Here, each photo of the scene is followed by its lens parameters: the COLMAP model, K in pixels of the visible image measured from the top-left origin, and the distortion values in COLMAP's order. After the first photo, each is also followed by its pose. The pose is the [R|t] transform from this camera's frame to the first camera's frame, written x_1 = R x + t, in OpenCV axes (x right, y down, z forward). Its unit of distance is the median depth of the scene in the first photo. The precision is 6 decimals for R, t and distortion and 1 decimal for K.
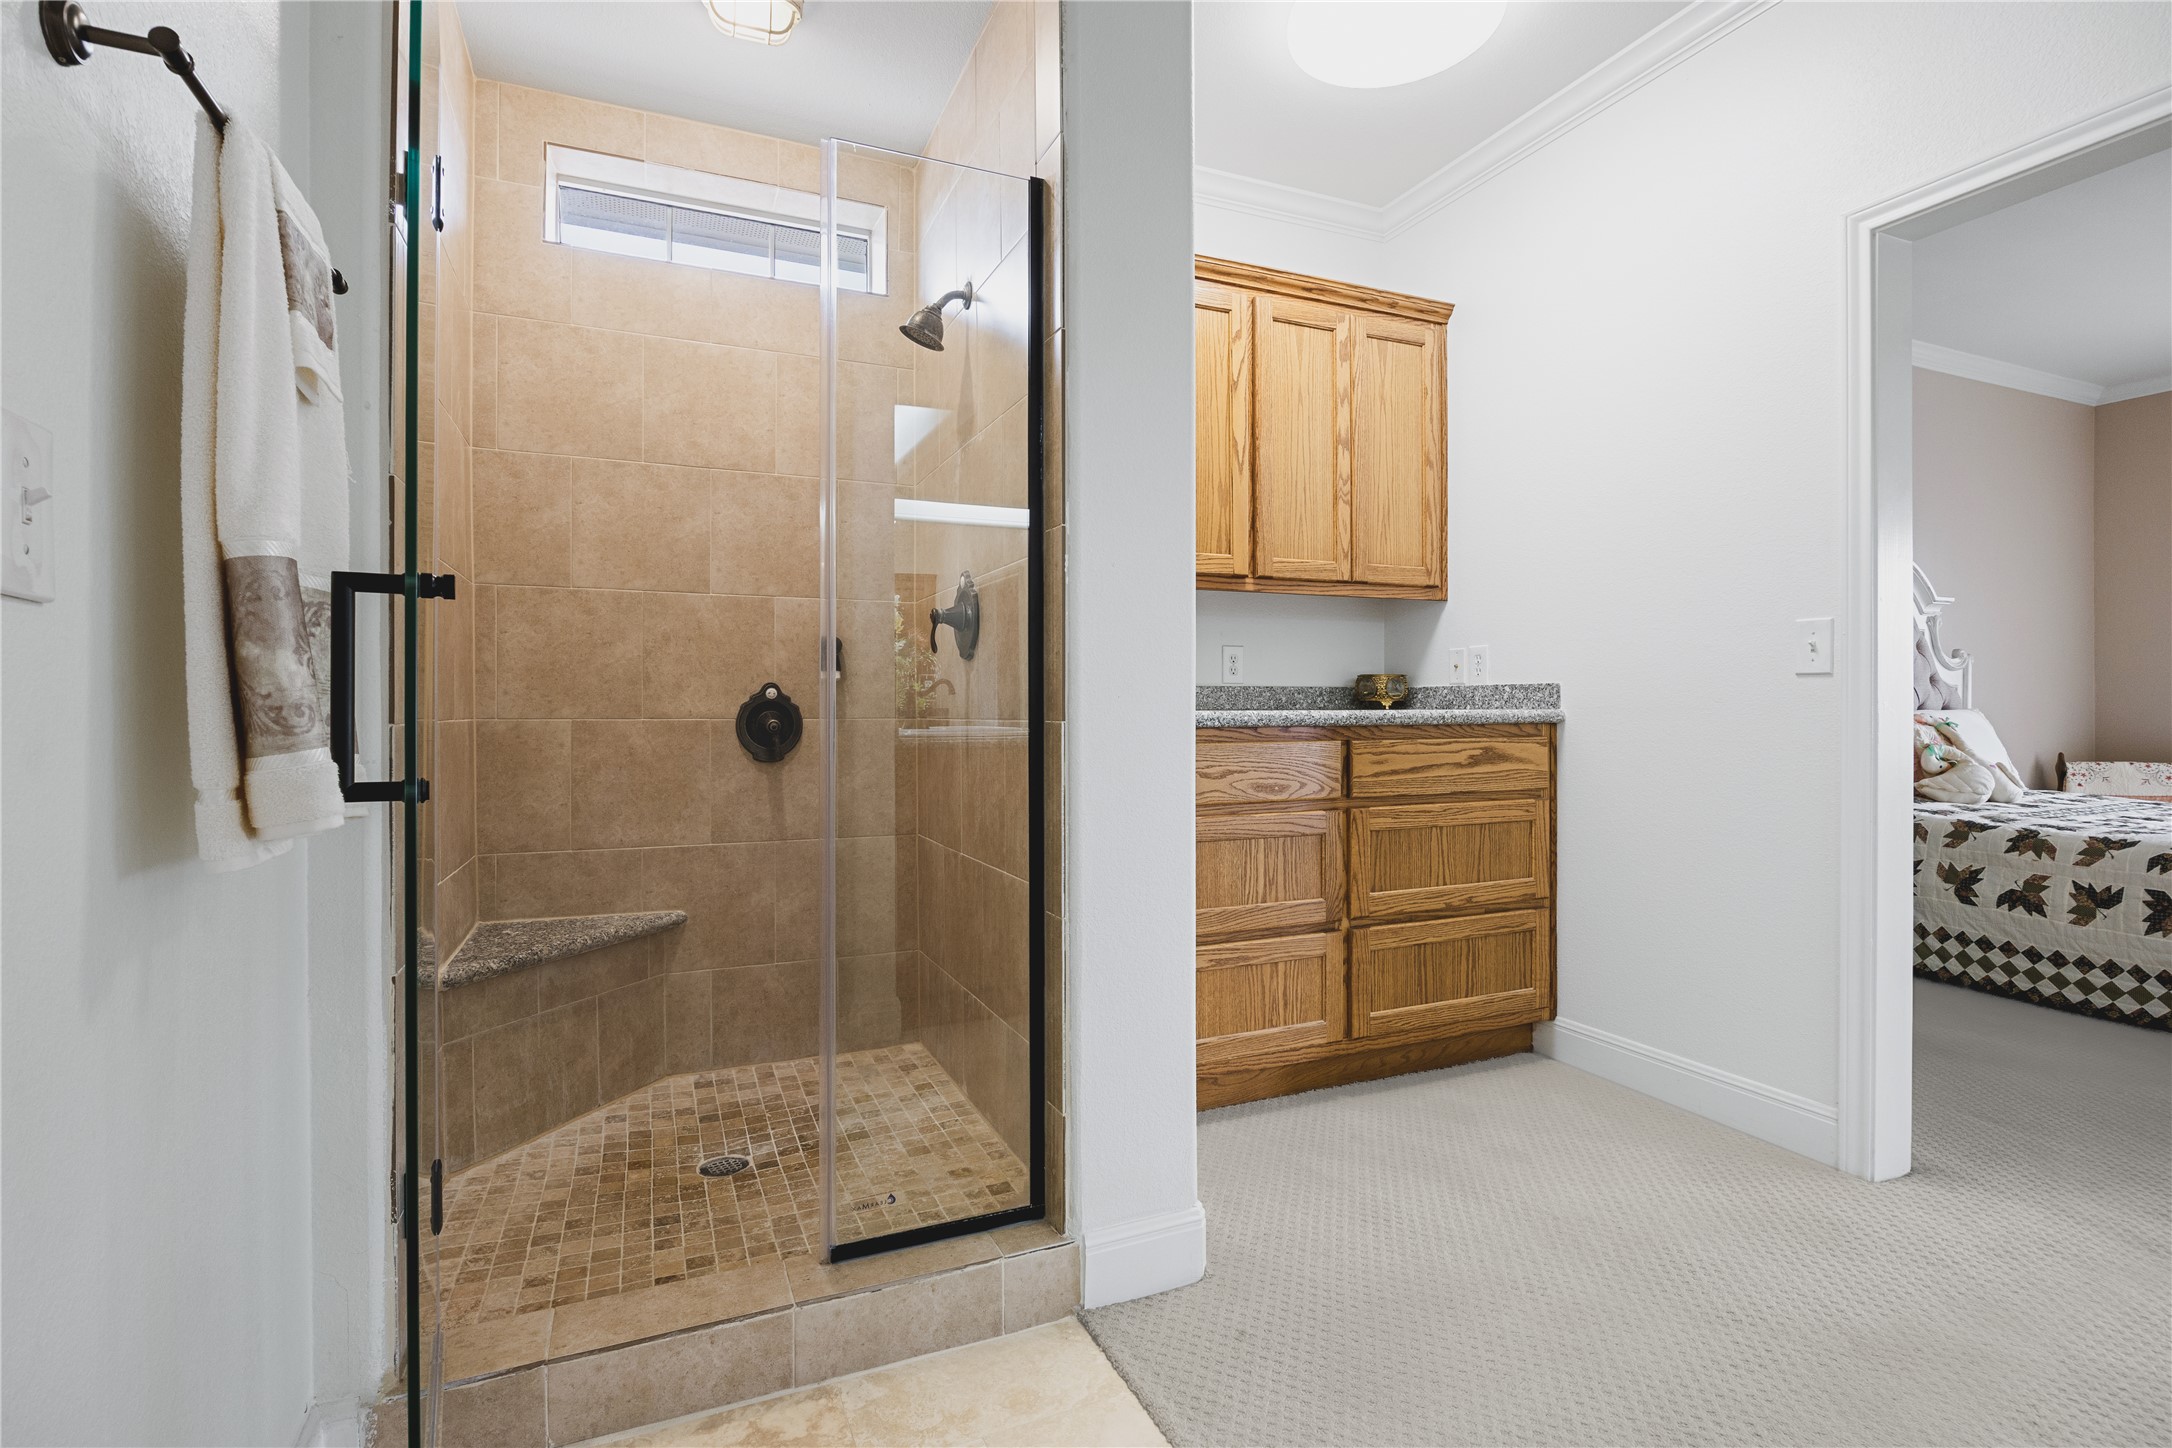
lens RADIAL K [[1021.9, 0, 1094.2], [0, 1021.9, 708.1], [0, 0, 1]] dist [-0.008296, -0.001095]
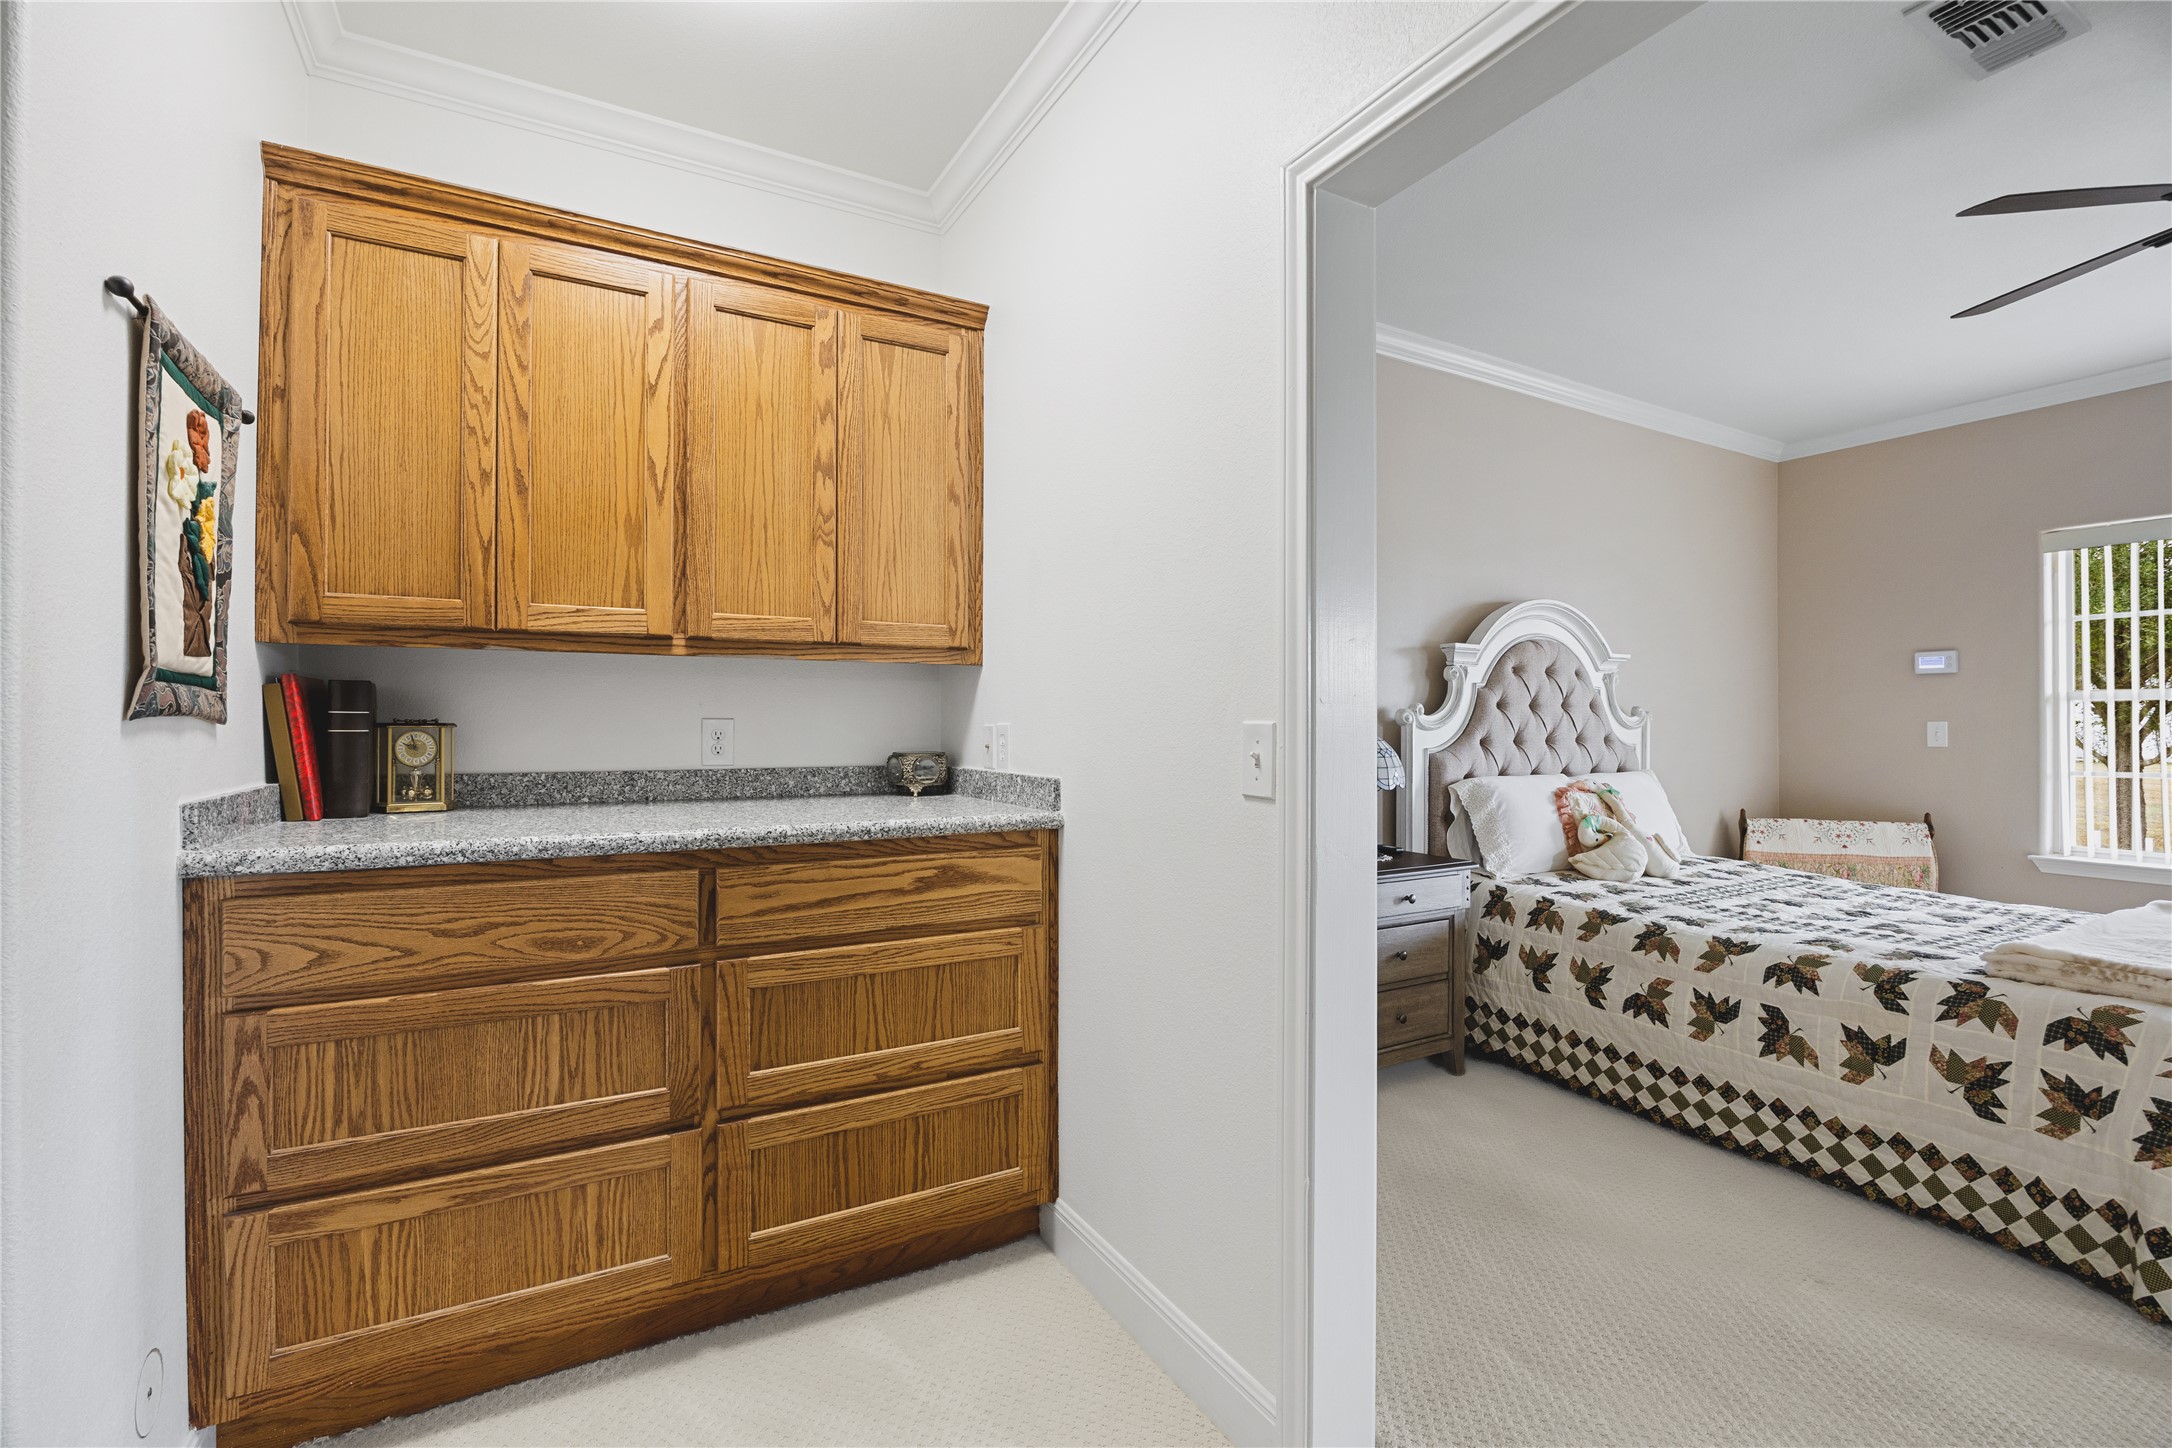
lens RADIAL K [[950.9, 0, 1092.1], [0, 950.9, 715.4], [0, 0, 1]] dist [-0.018782, 0.000724]
pose [[0.994682, 0.005167, 0.102867, 0.364939], [-0.004264, 0.999950, -0.008993, -0.060047], [-0.102908, 0.008507, 0.994655, 0.237100]]
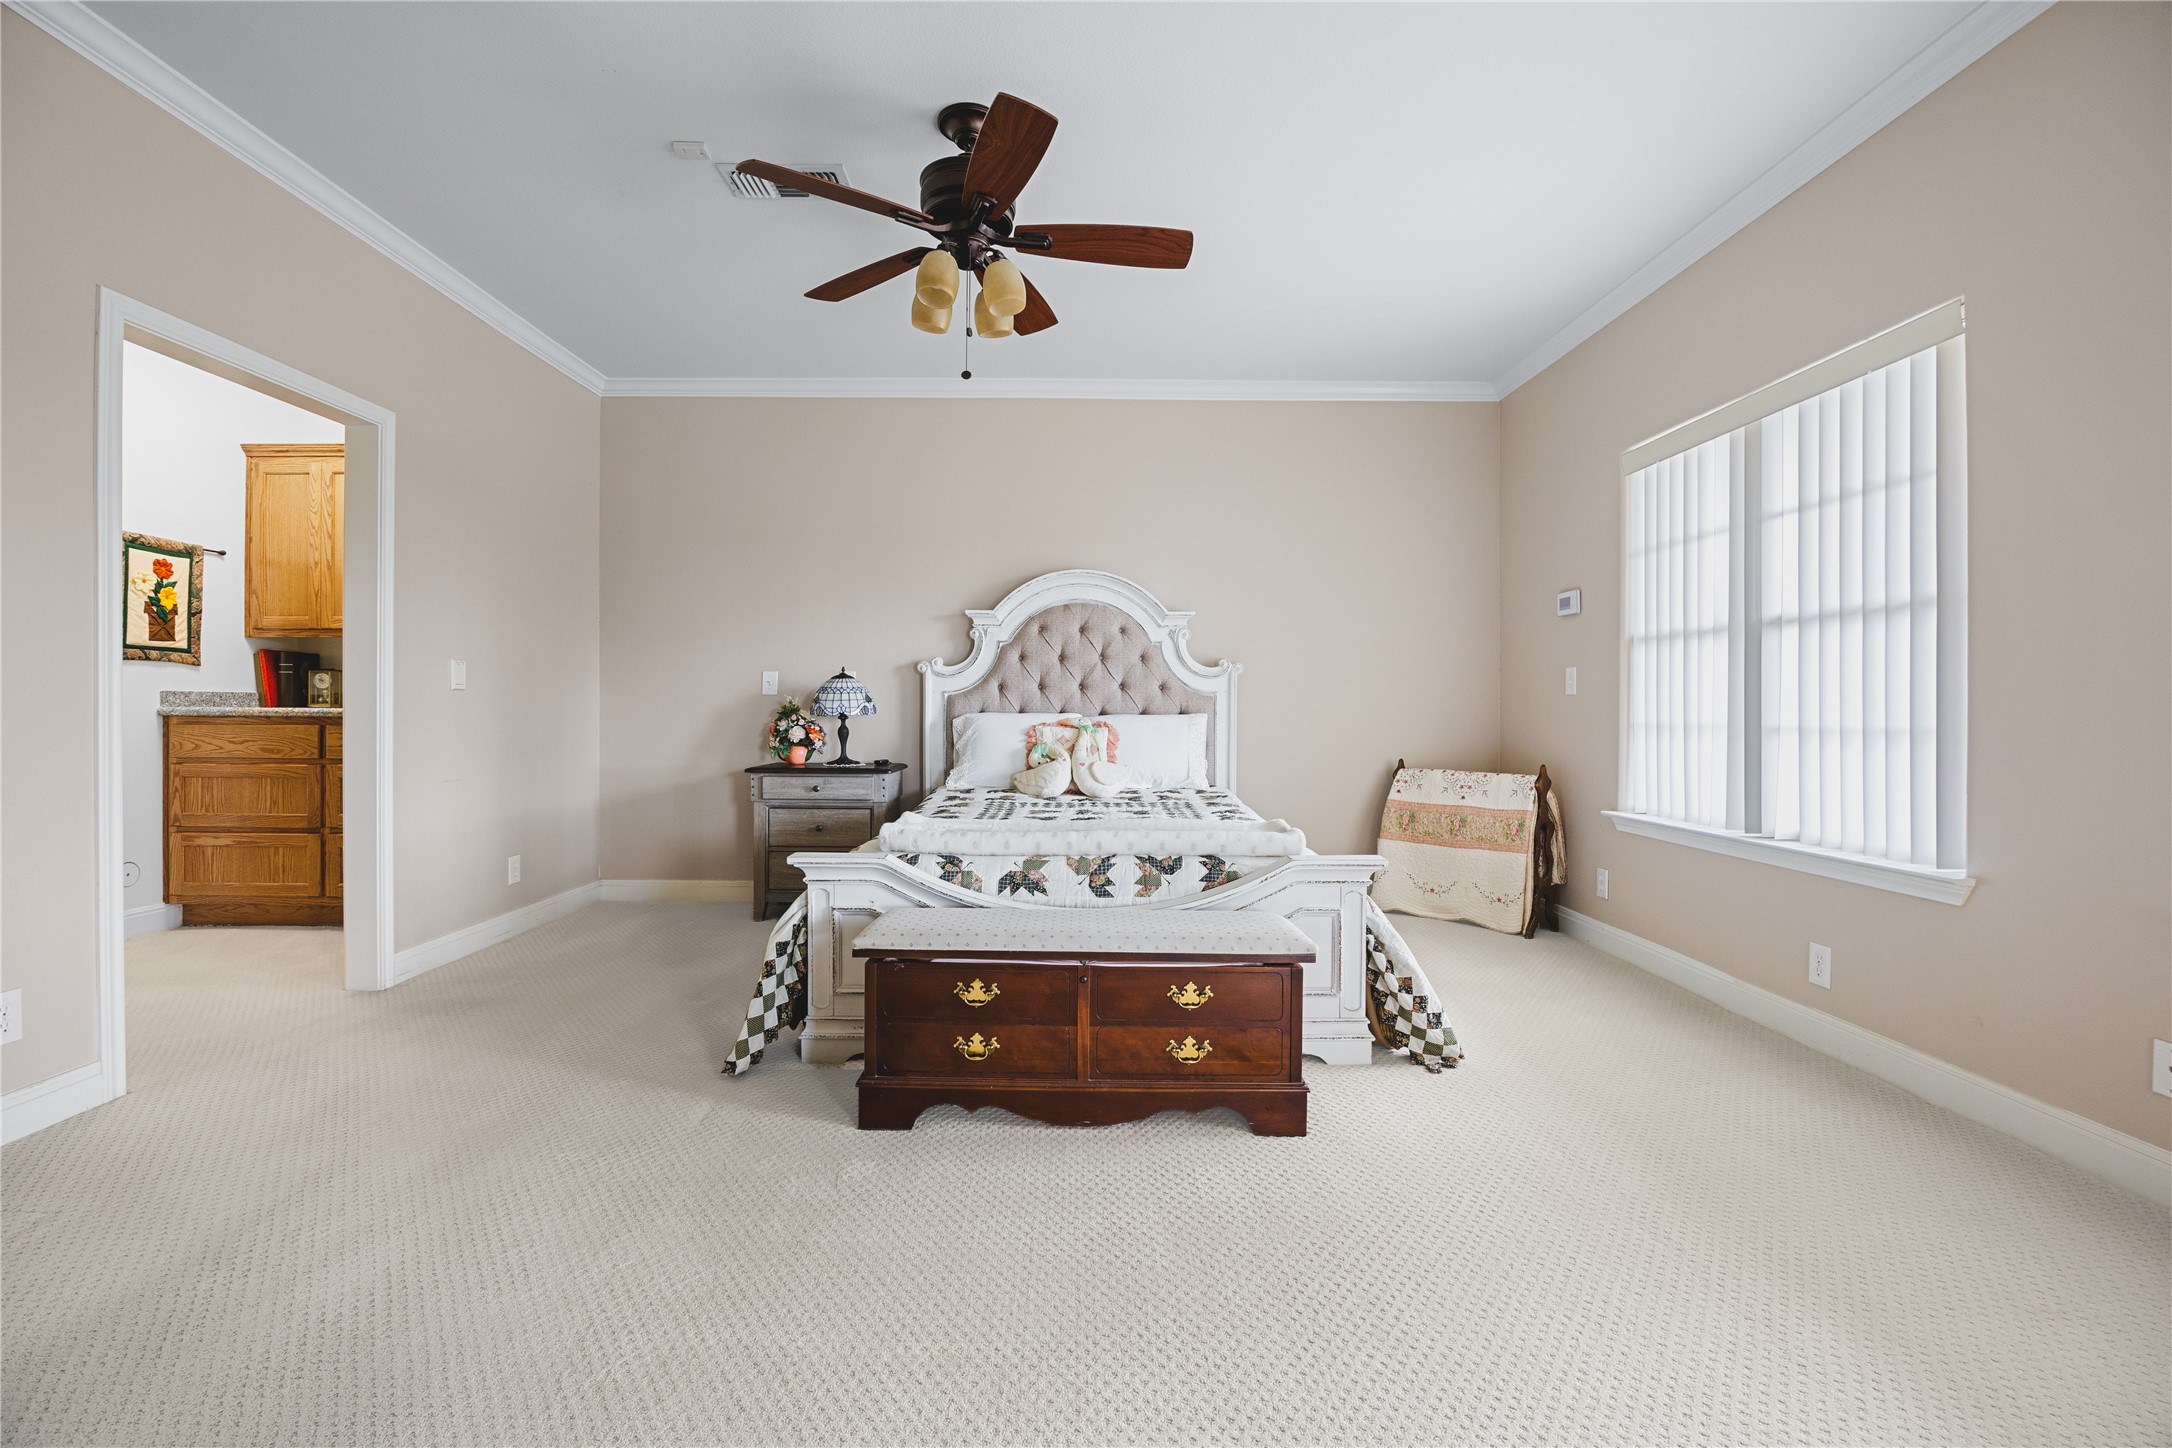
lens RADIAL K [[950.9, 0, 1078.8], [0, 950.9, 706.7], [0, 0, 1]] dist [-0.018782, 0.000724]
pose [[0.917793, 0.006007, -0.397014, 1.680449], [-0.007570, 0.999969, -0.002370, -0.005306], [0.396988, 0.005181, 0.917809, 0.027626]]
